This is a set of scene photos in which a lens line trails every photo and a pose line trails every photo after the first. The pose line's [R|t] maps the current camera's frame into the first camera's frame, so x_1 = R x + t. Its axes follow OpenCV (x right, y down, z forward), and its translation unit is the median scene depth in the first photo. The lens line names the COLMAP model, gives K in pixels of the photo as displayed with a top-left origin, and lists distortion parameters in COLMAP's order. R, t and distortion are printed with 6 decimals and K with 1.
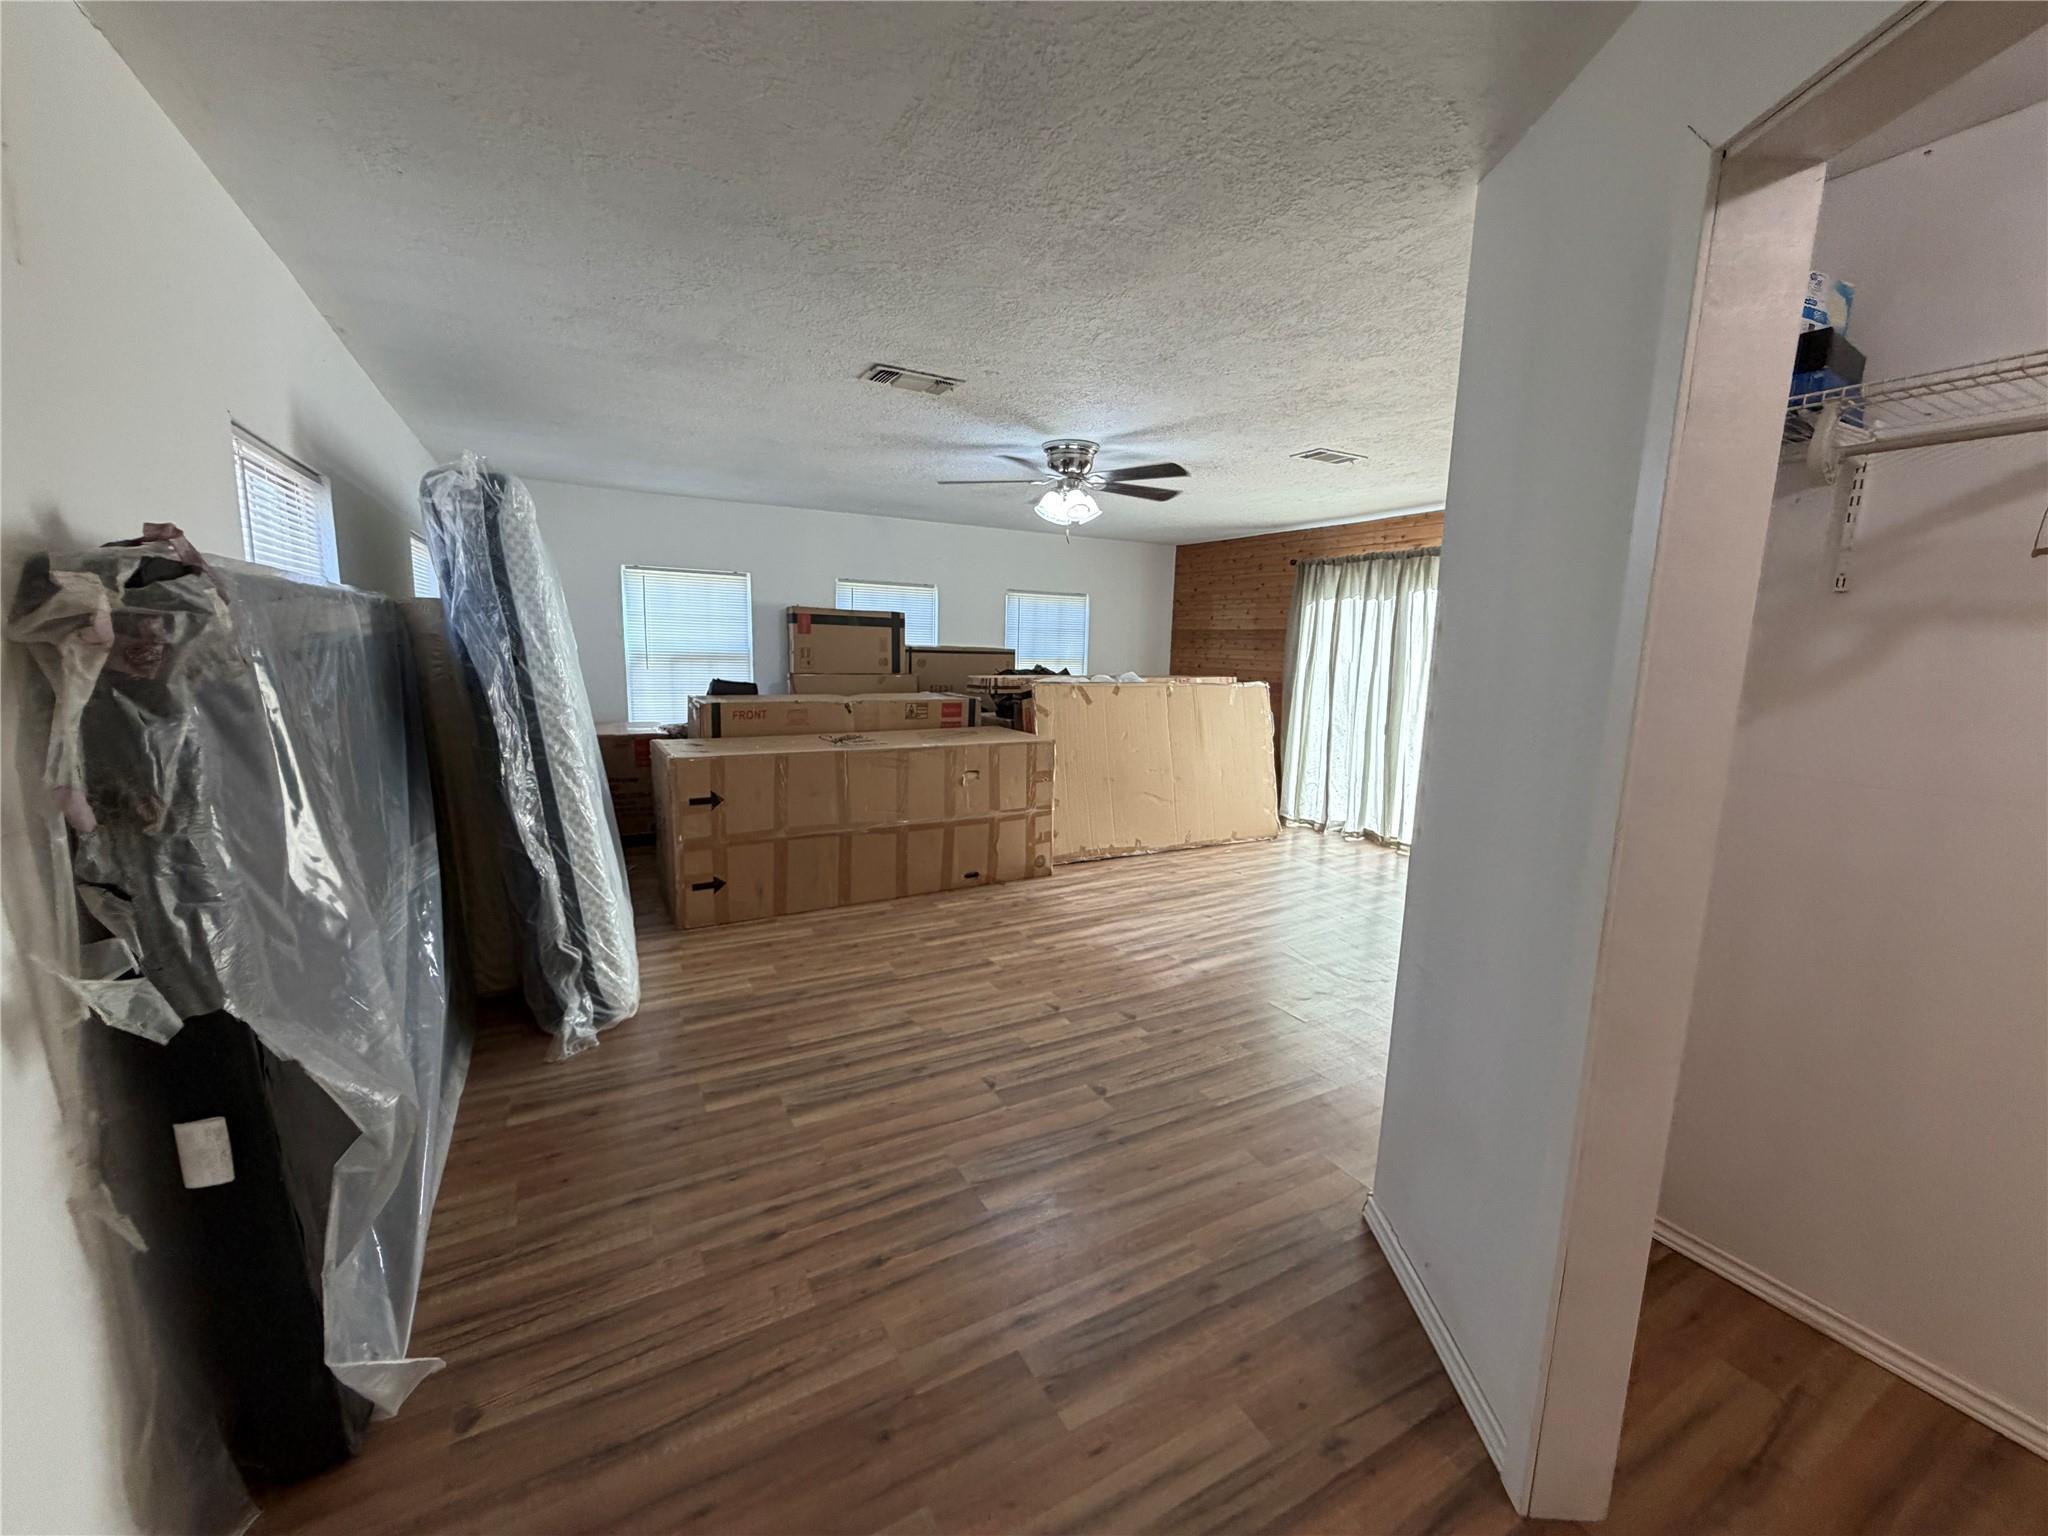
lens RADIAL K [[817.4, 0, 1019.0], [0, 817.4, 767.4], [0, 0, 1]] dist [0.000653, 0.000012]
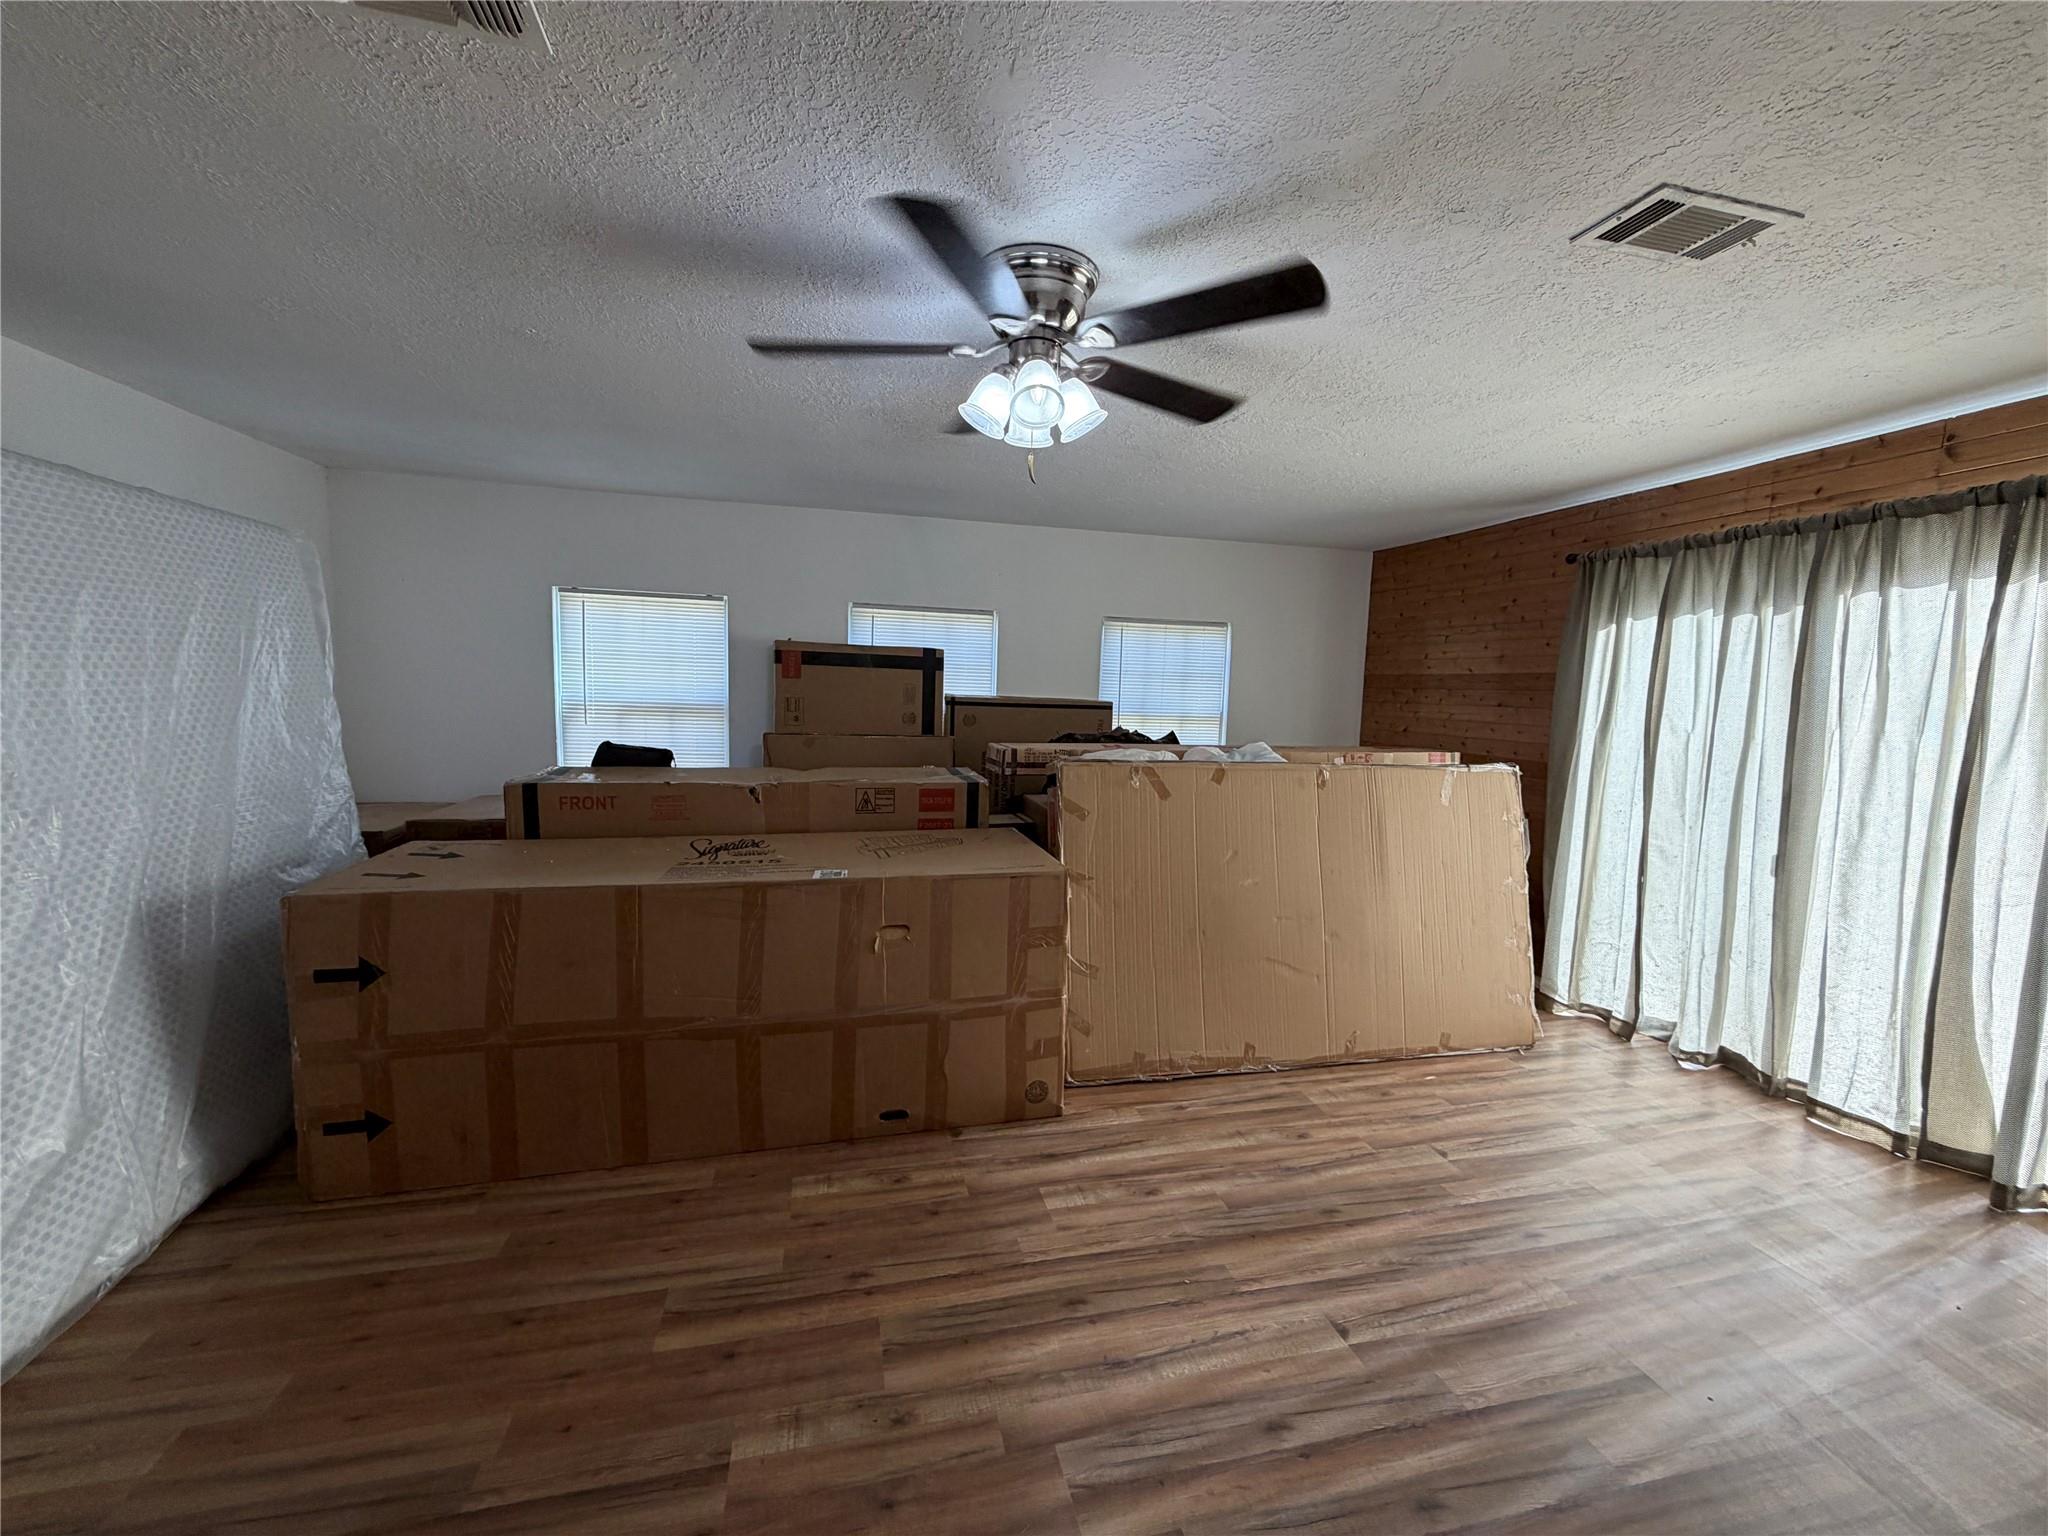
lens RADIAL K [[817.4, 0, 1019.0], [0, 817.4, 767.4], [0, 0, 1]] dist [0.000653, 0.000012]
pose [[0.964246, 0.030521, -0.263245, 0.142692], [-0.046260, 0.997480, -0.053800, -0.066346], [0.260940, 0.064054, 0.963228, 0.433605]]
